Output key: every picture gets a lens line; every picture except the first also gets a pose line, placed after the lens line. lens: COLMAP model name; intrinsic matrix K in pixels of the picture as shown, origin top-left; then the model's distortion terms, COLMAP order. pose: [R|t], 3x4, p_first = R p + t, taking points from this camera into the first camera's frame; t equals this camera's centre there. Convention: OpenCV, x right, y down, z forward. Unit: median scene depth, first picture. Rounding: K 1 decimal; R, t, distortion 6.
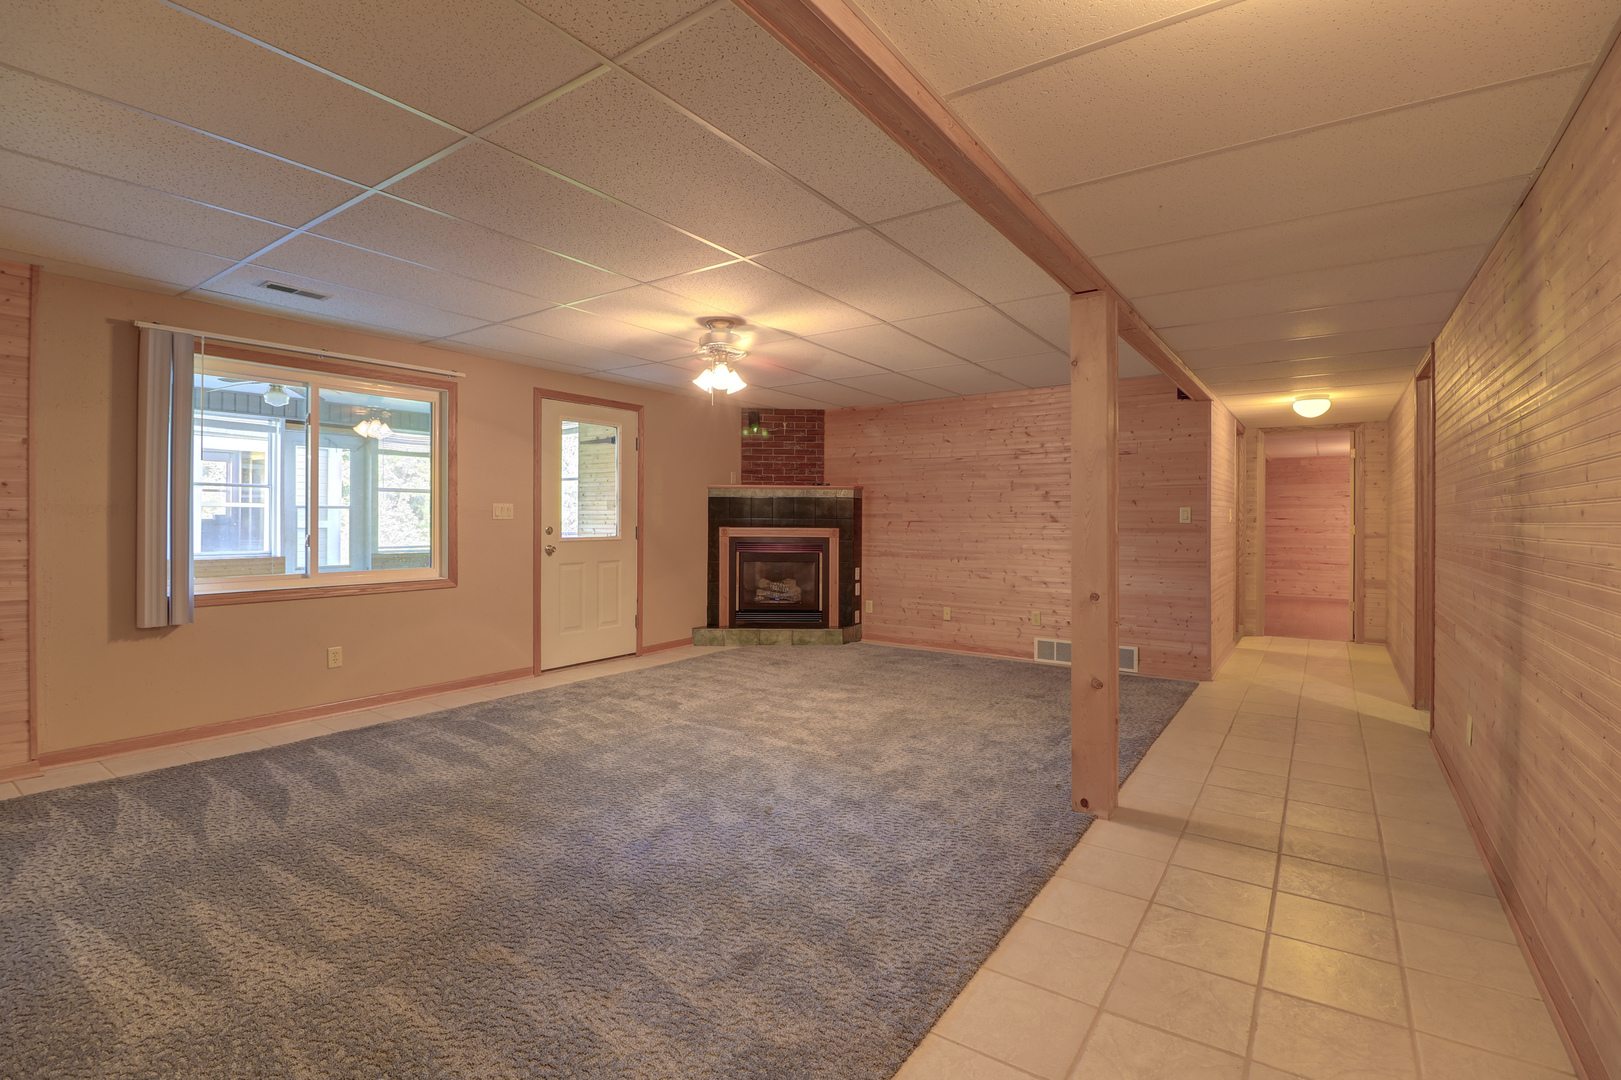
lens RADIAL K [[746.4, 0, 807.3], [0, 746.4, 530.9], [0, 0, 1]] dist [-0.003742, -0.005556]
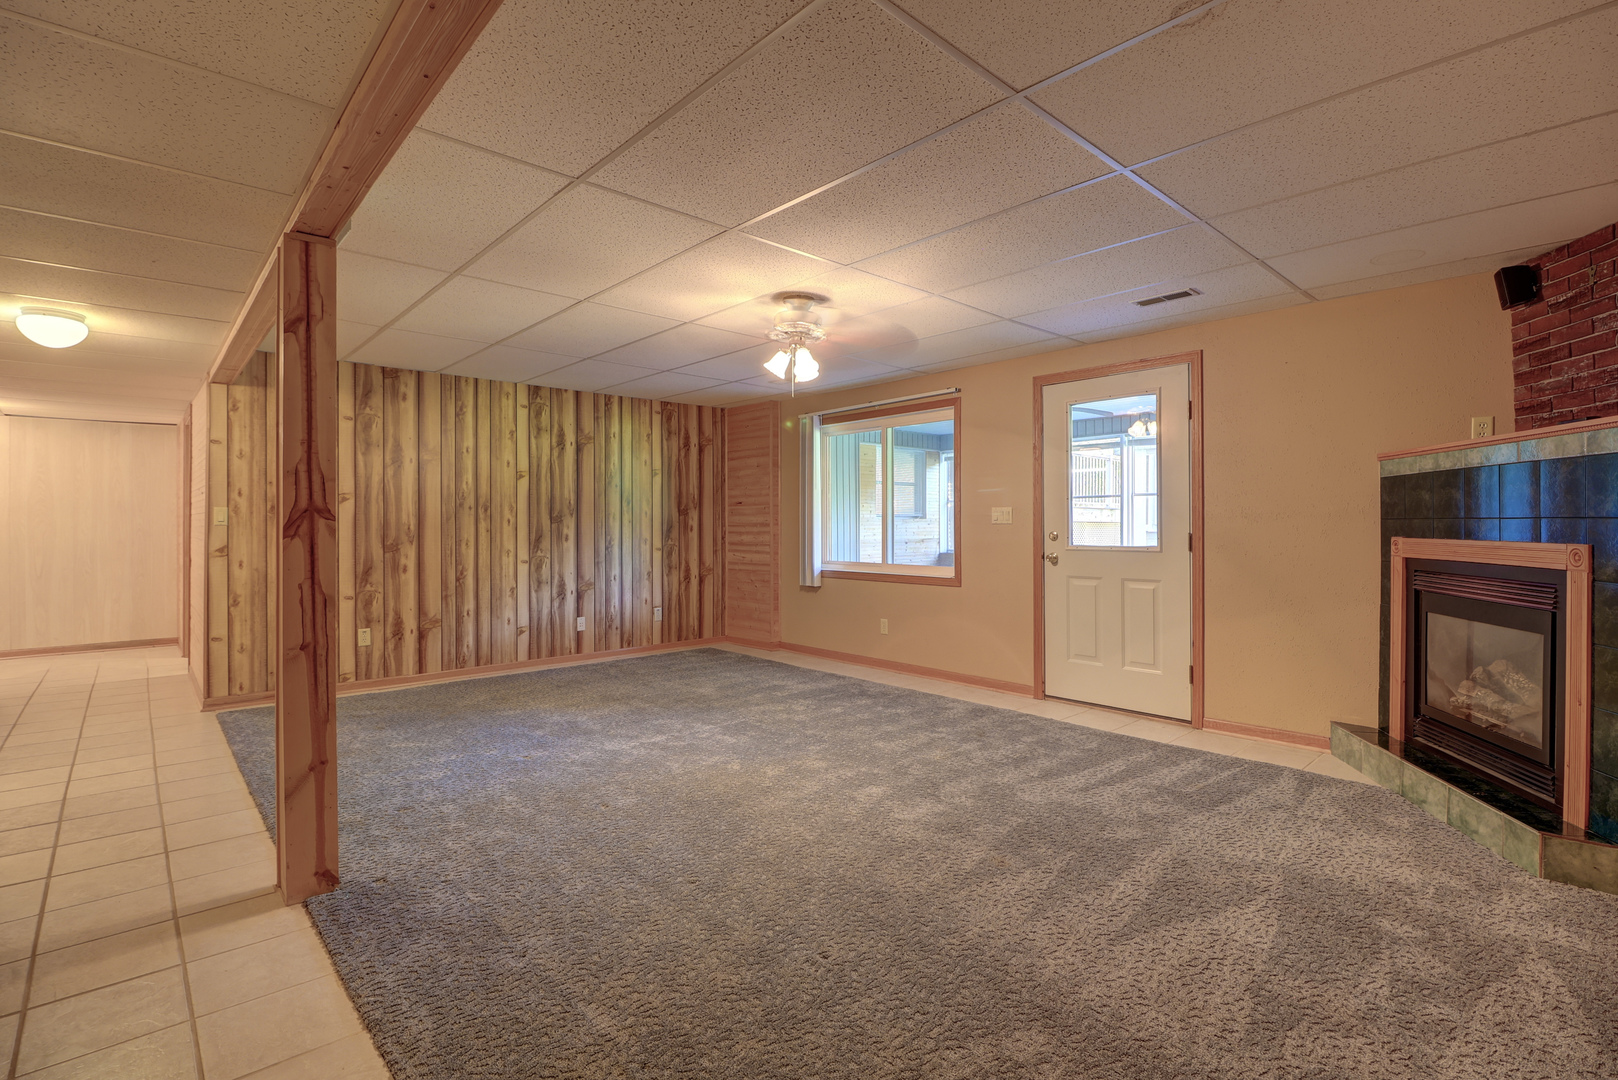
lens RADIAL K [[745.0, 0, 806.6], [0, 745.0, 525.9], [0, 0, 1]] dist [-0.003742, -0.005556]
pose [[-0.215873, -0.000828, -0.976421, 0.561626], [-0.009579, 0.999953, 0.001269, -0.010898], [0.976374, 0.009627, -0.215871, 0.907273]]
